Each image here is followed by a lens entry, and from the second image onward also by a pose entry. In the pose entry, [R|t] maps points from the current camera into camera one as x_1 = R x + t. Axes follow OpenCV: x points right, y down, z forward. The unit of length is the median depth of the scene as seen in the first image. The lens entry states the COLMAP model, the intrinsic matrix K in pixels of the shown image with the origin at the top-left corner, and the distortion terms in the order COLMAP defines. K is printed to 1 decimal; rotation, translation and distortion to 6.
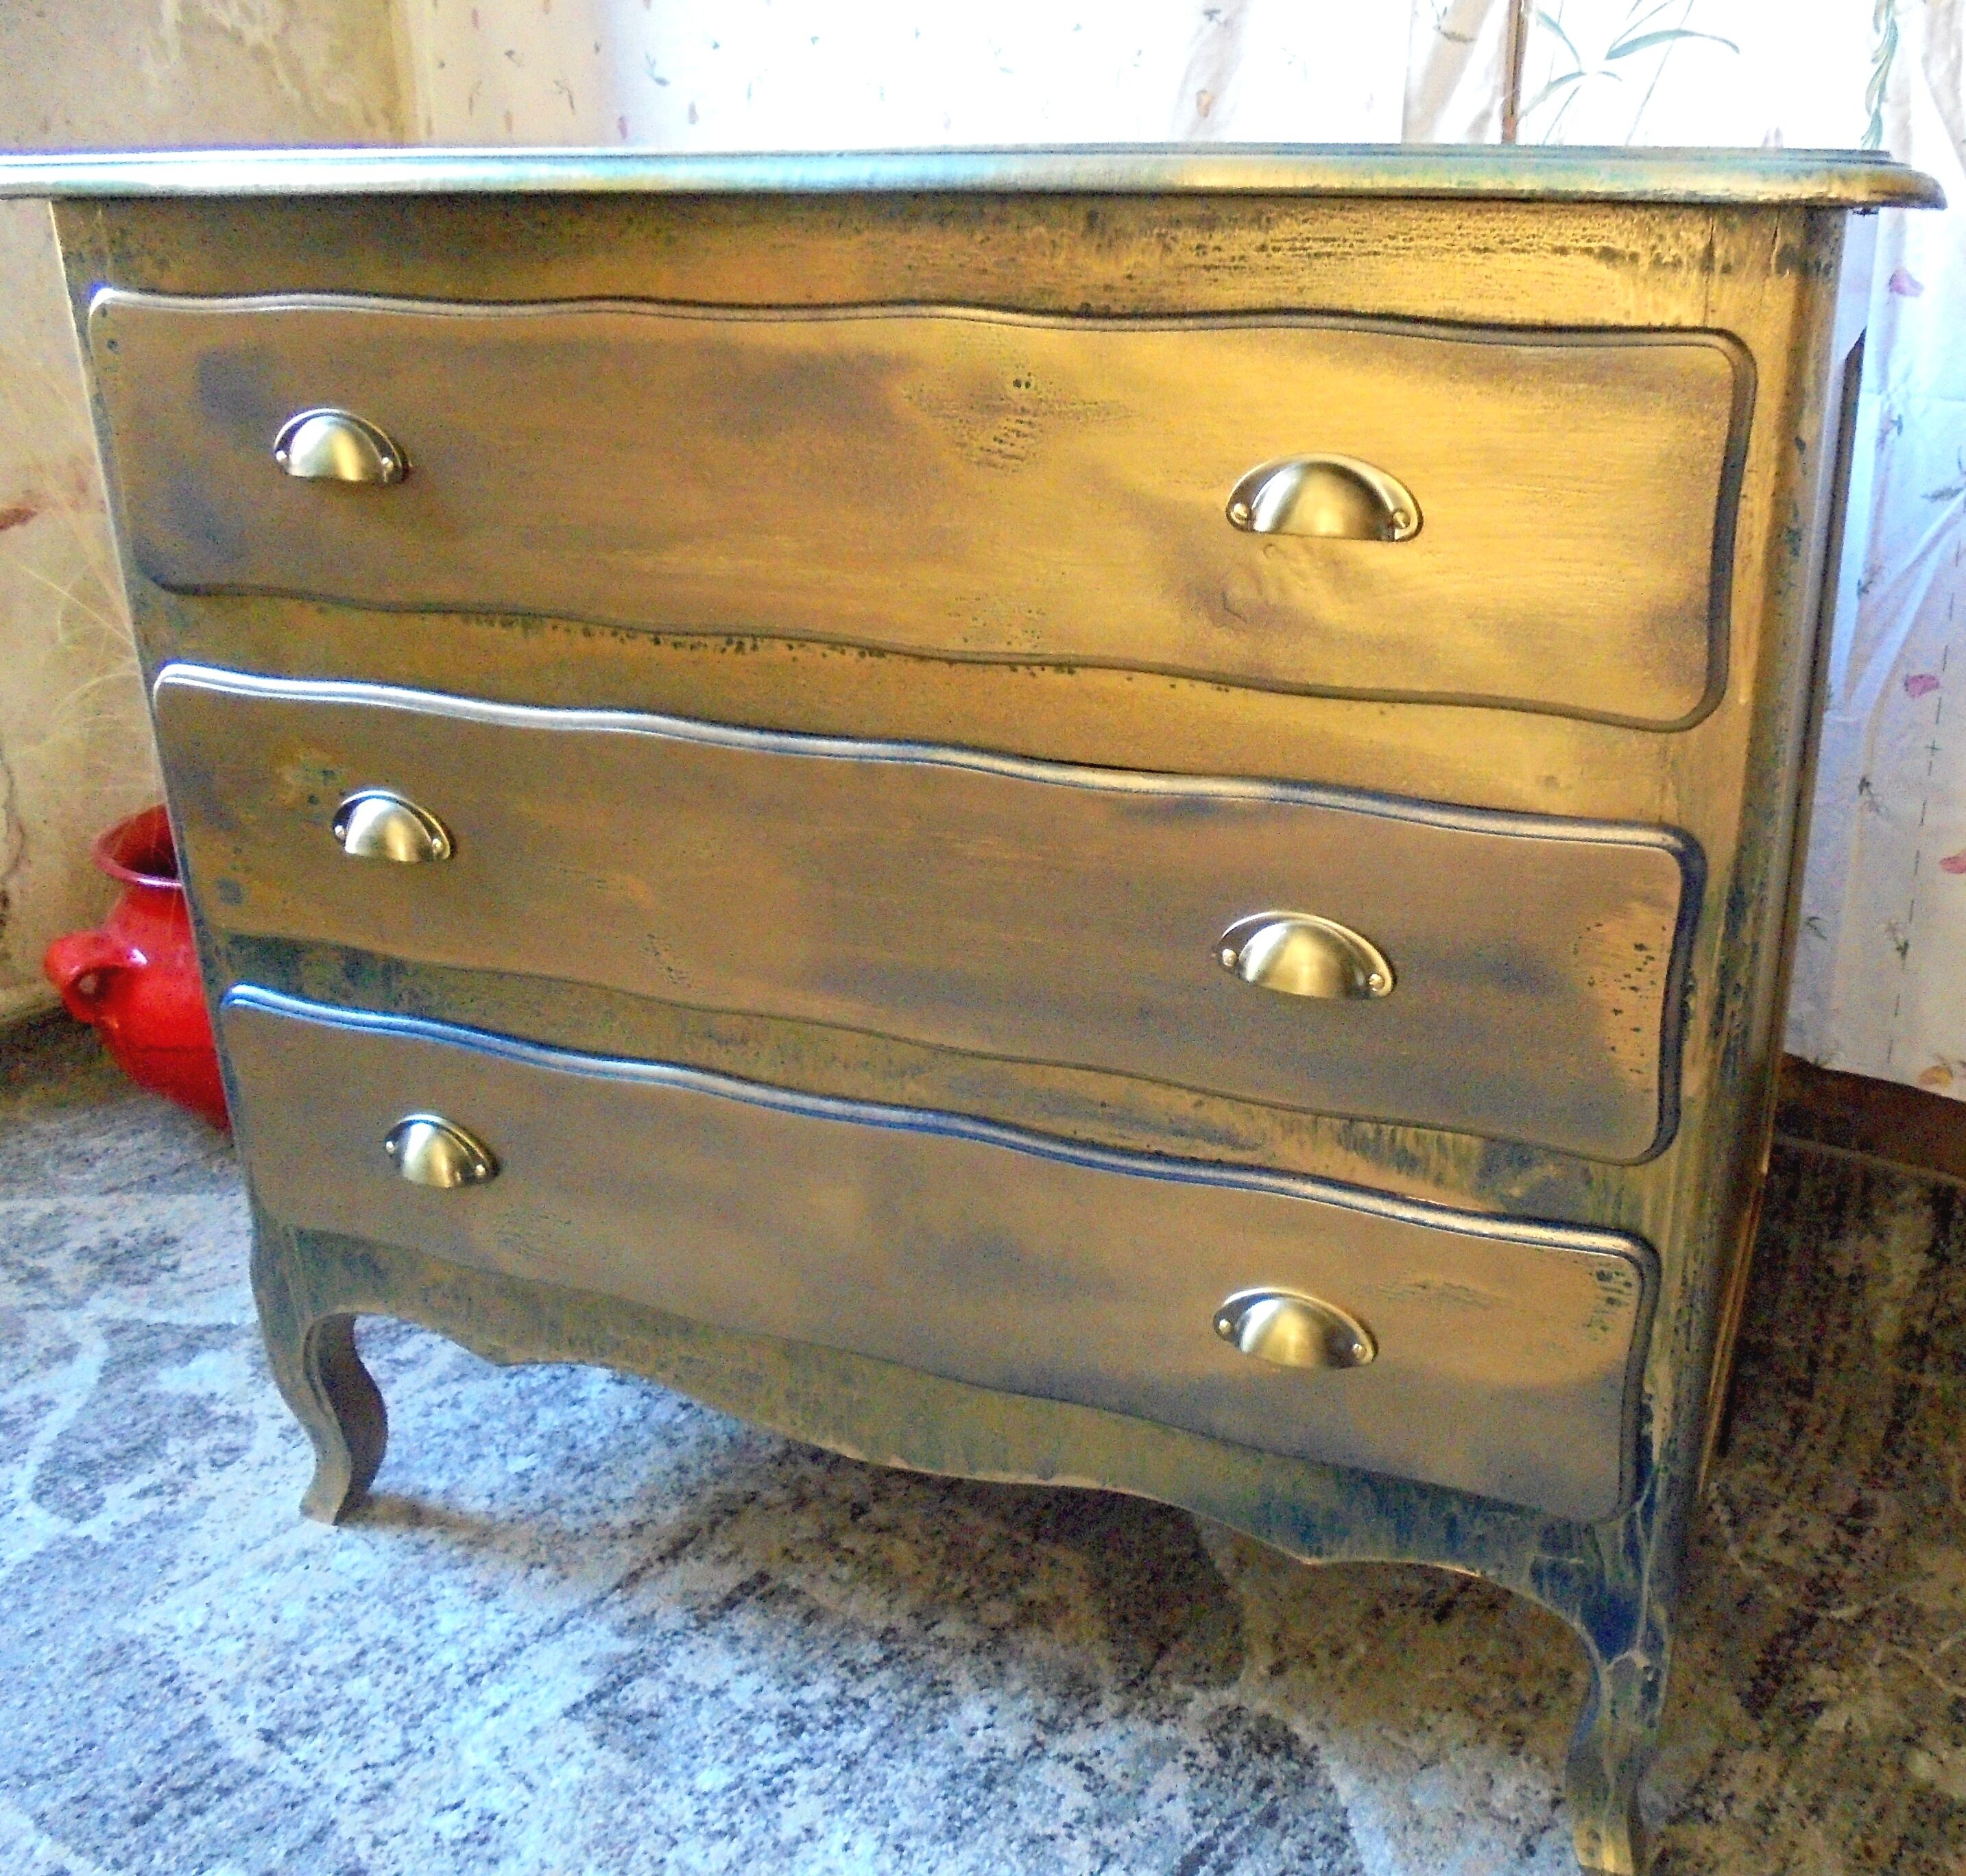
lens RADIAL K [[1912.6, 0, 1238.9], [0, 1912.6, 978.5], [0, 0, 1]] dist [-0.117326, 0.118916]
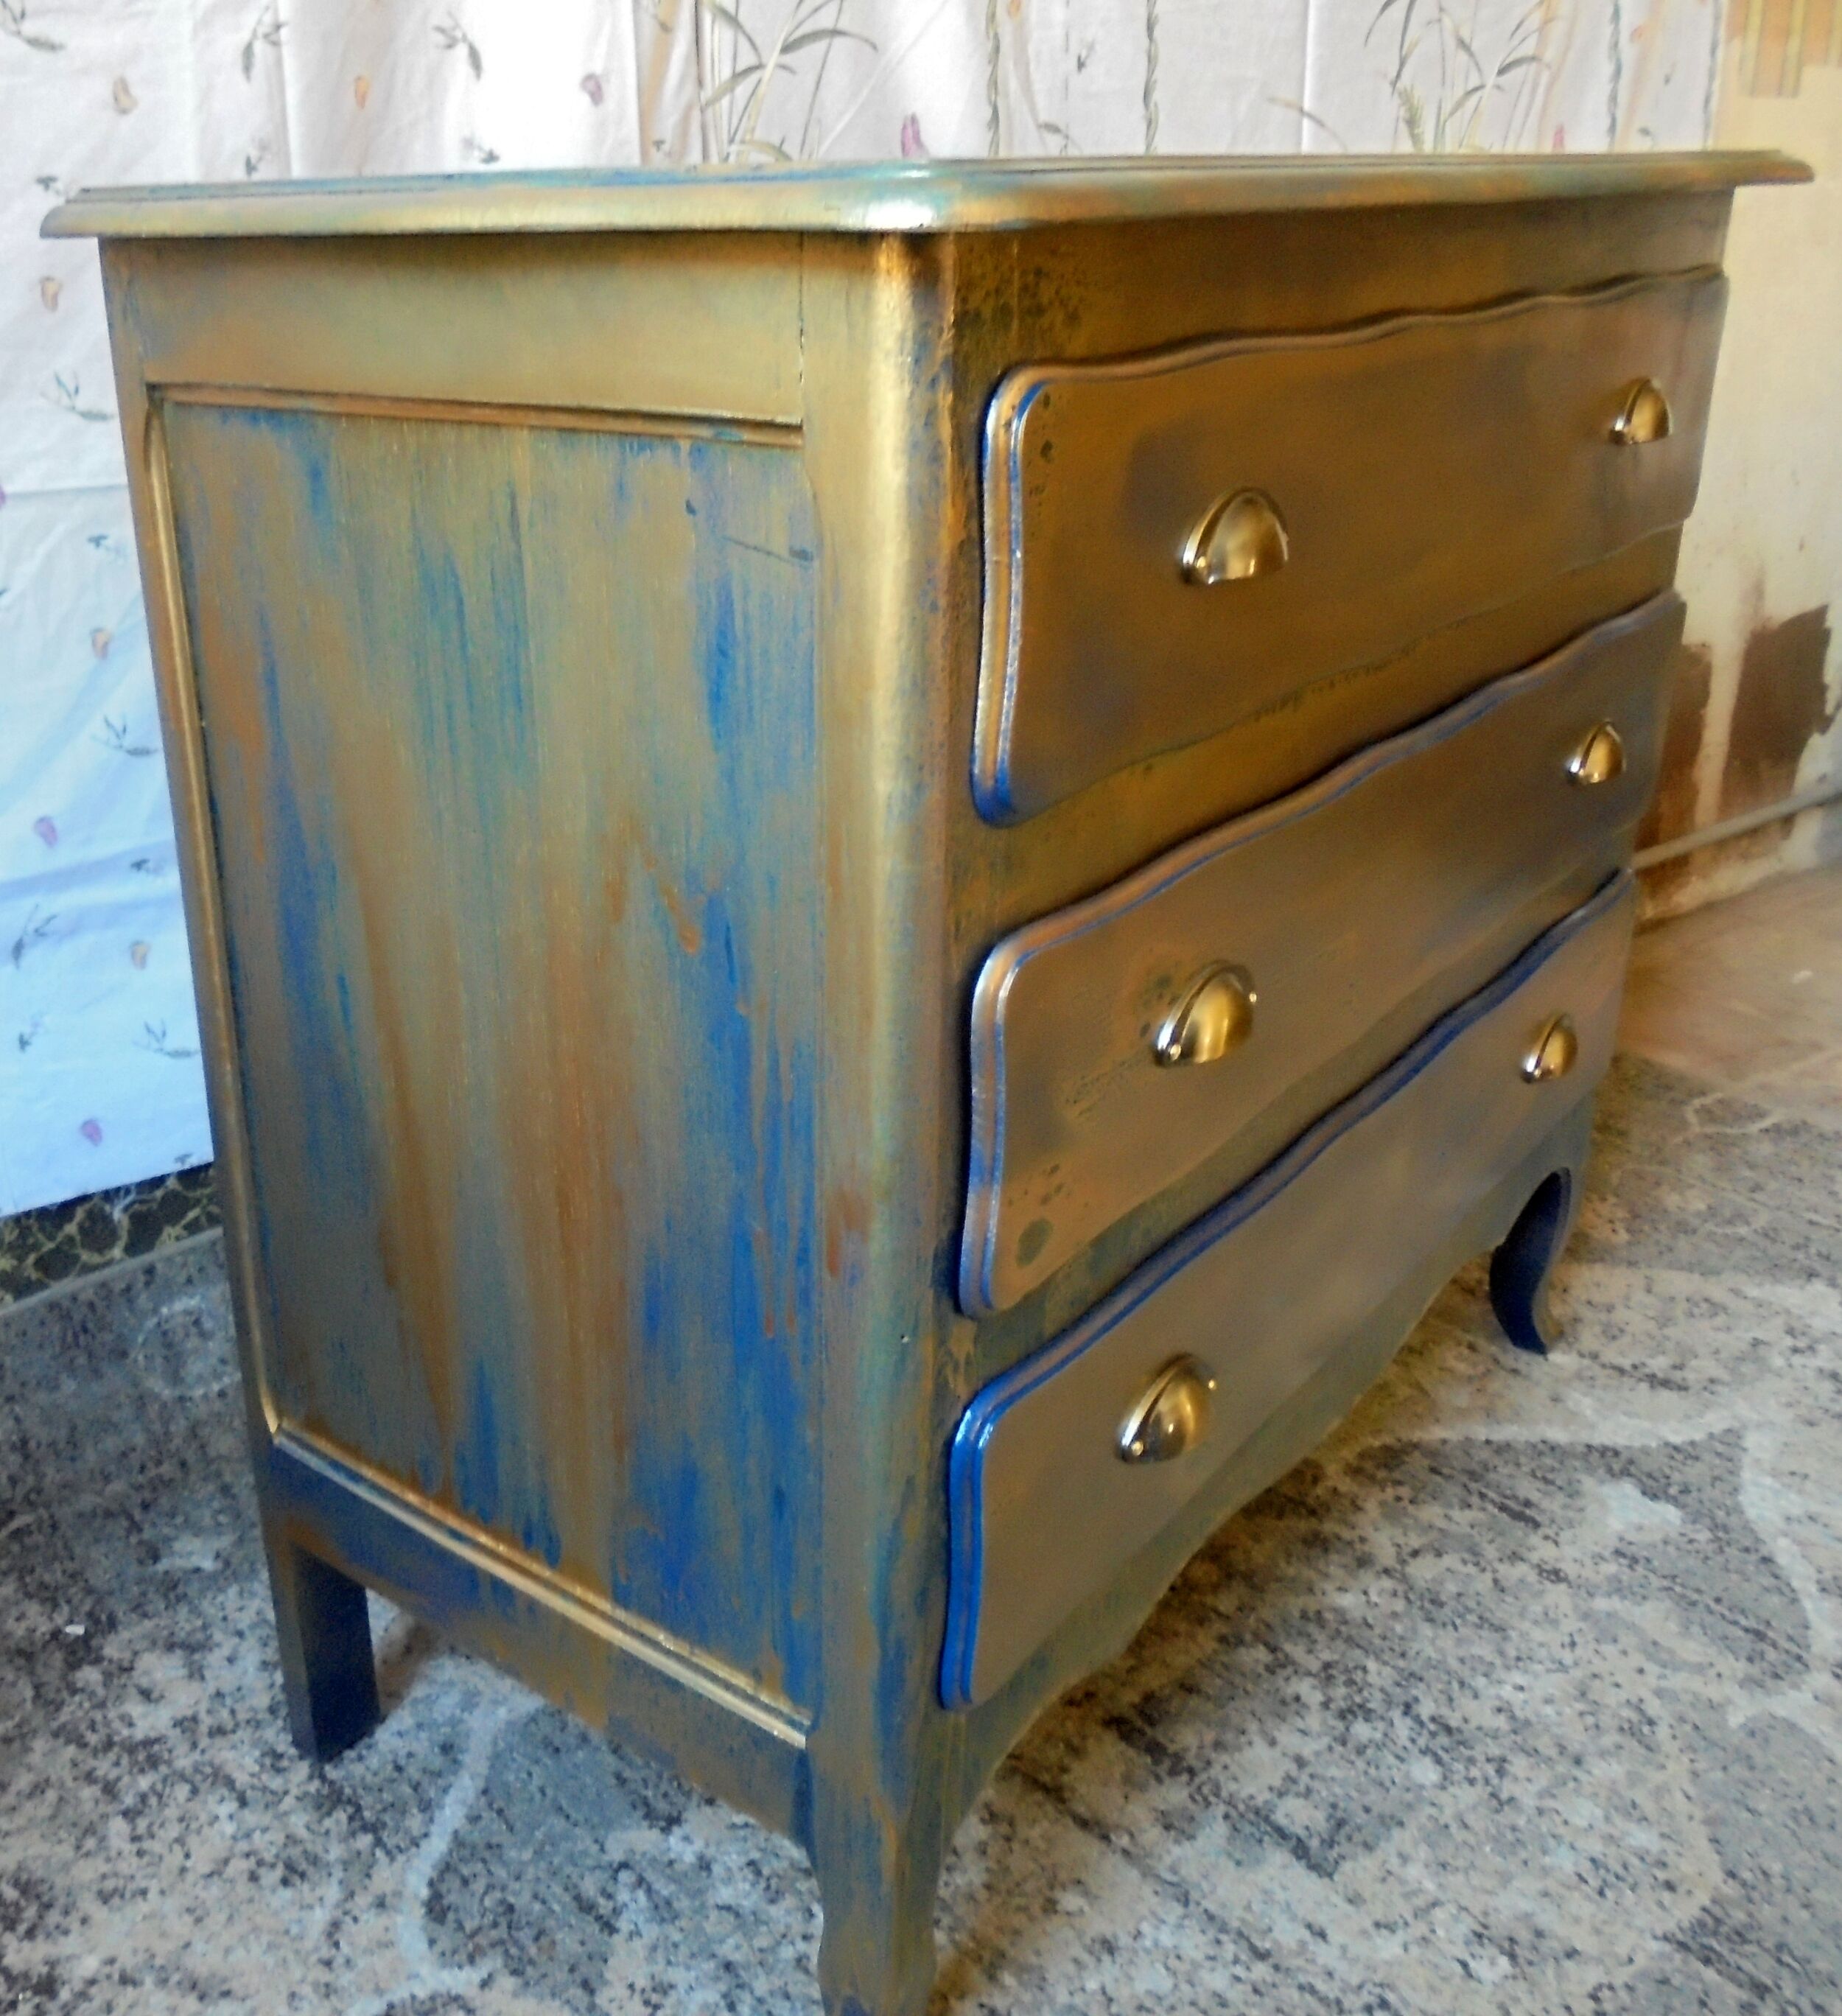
lens RADIAL K [[2054.8, 0, 706.1], [0, 2054.8, 1029.1], [0, 0, 1]] dist [-0.139758, 0.165772]
pose [[0.352704, -0.388730, 0.851169, -1.167192], [0.378739, 0.891092, 0.250022, -0.341094], [-0.855661, 0.234188, 0.461519, 0.730587]]
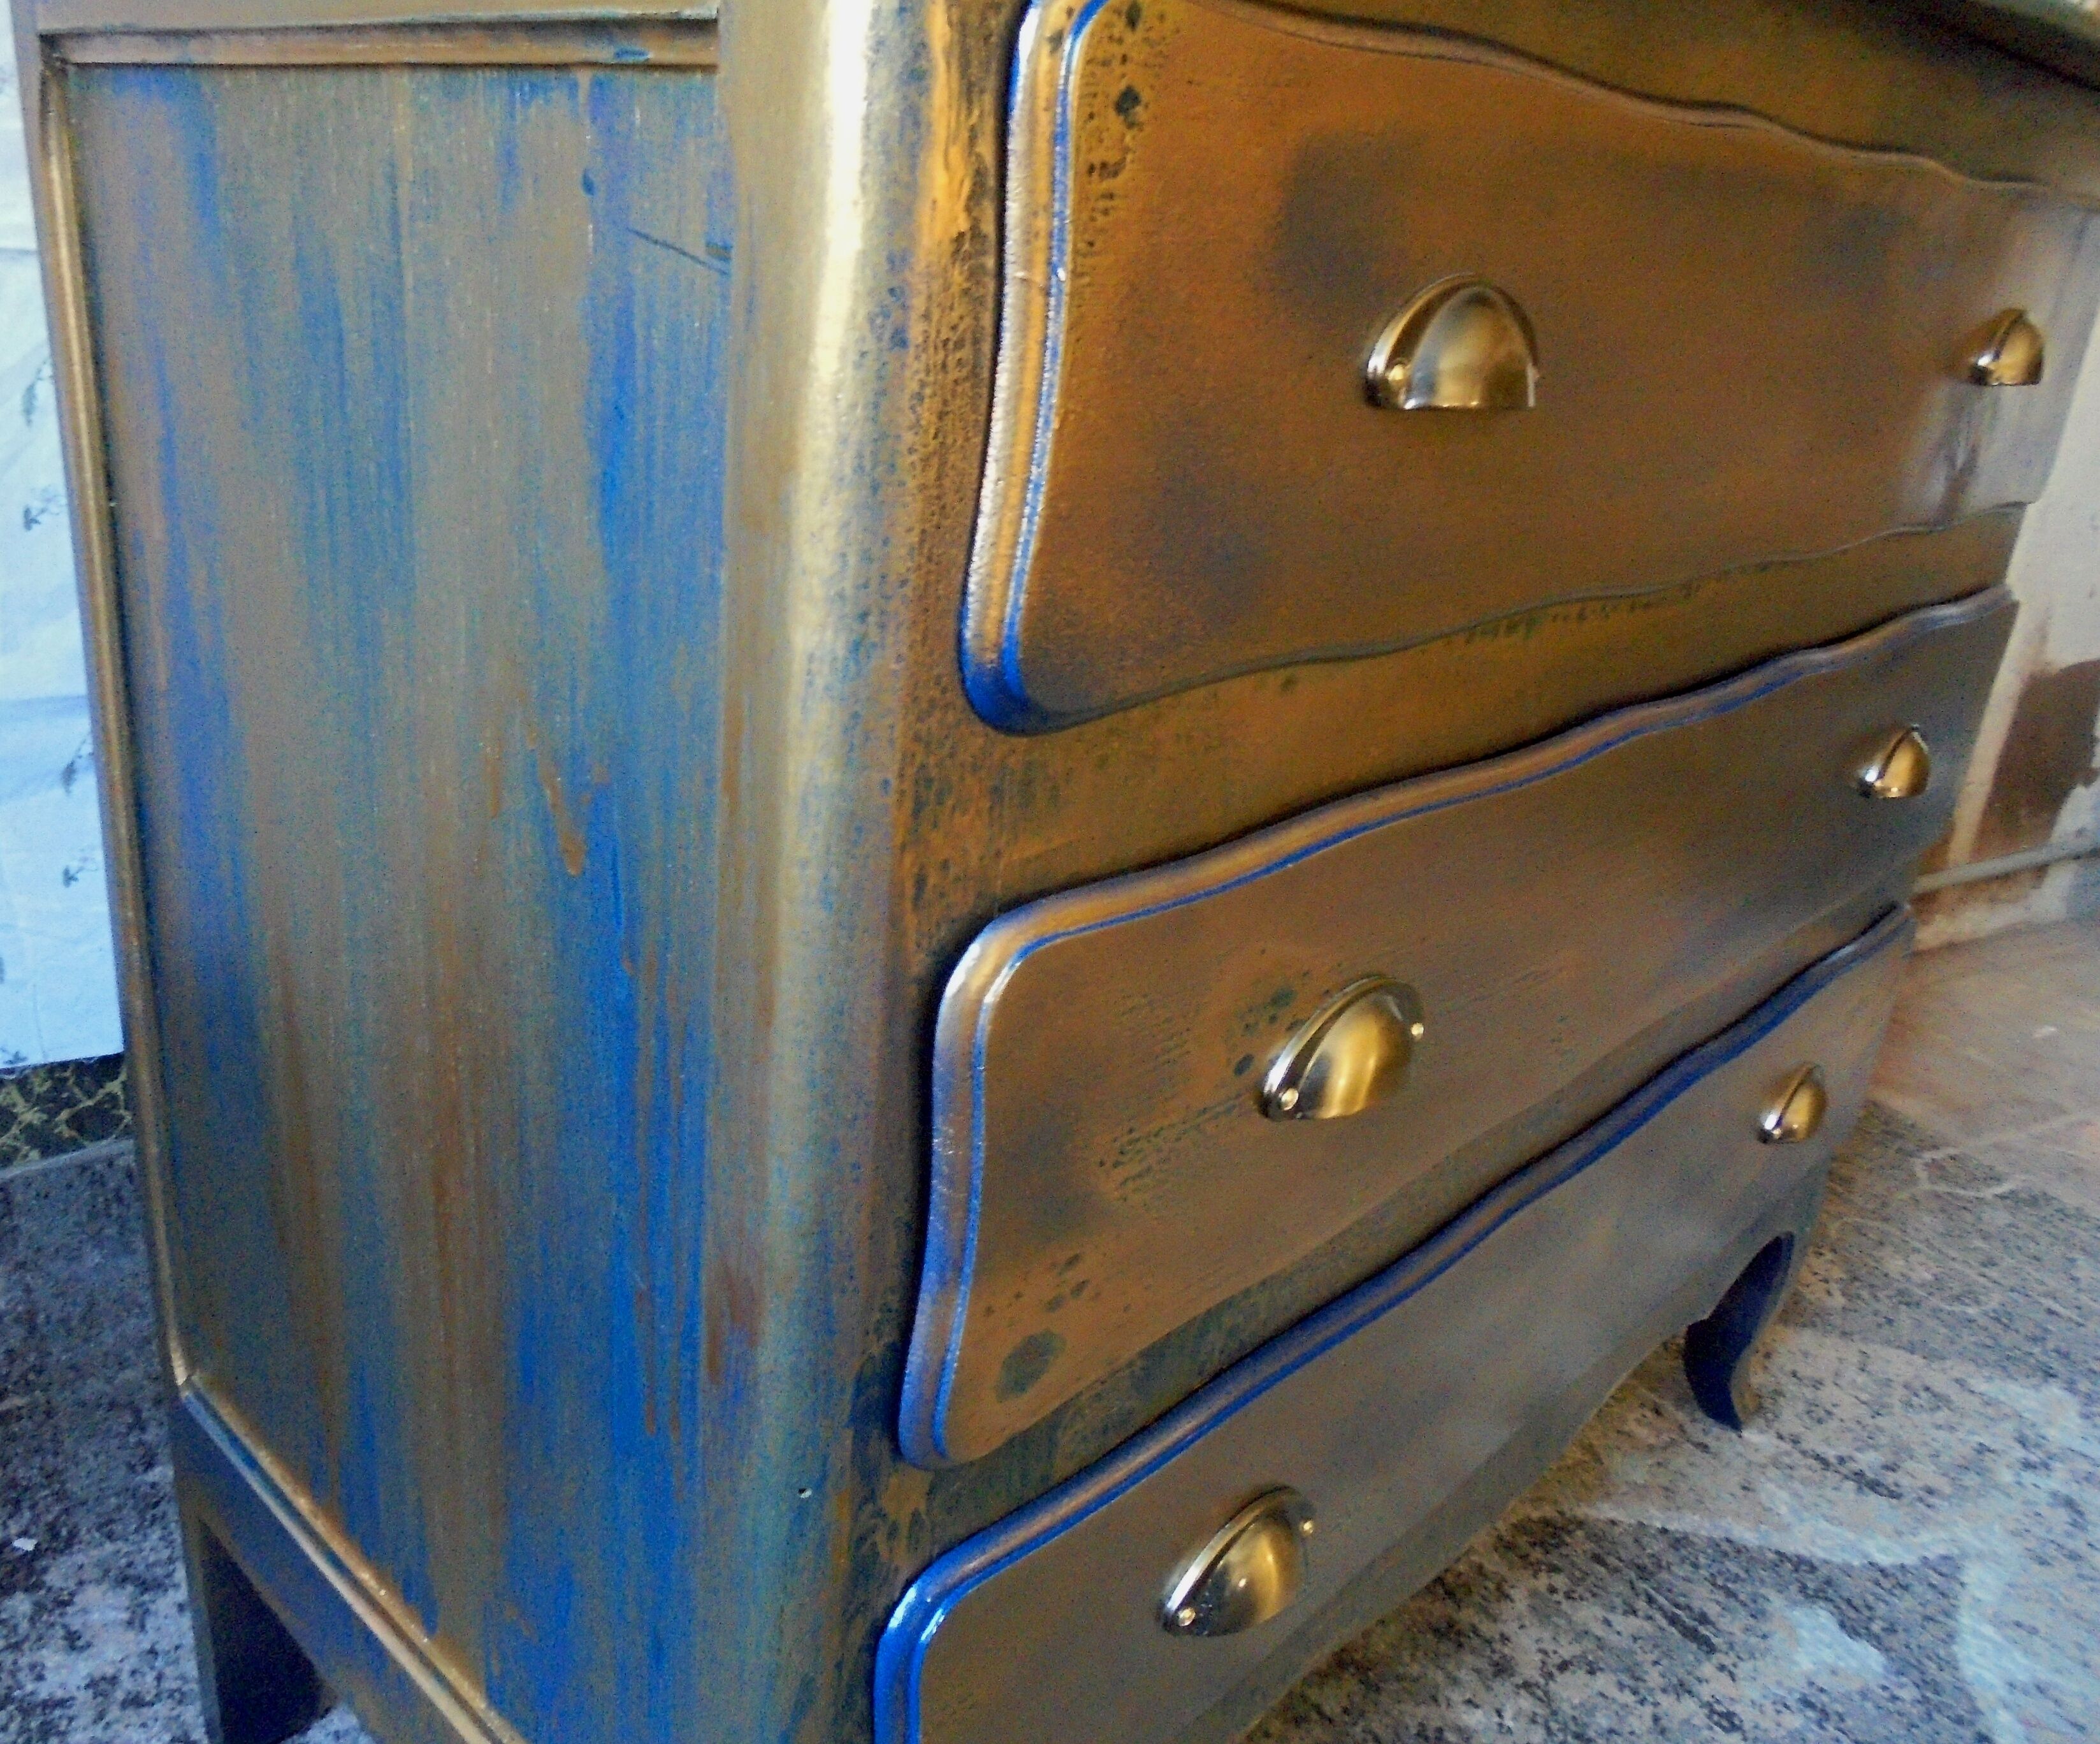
lens RADIAL K [[1760.4, 0, 946.9], [0, 1760.4, 896.8], [0, 0, 1]] dist [-0.075031, 0.059051]
pose [[0.430300, -0.324954, 0.842168, -0.861019], [0.275082, 0.935787, 0.220526, -0.249603], [-0.859751, 0.136773, 0.492059, 0.779915]]
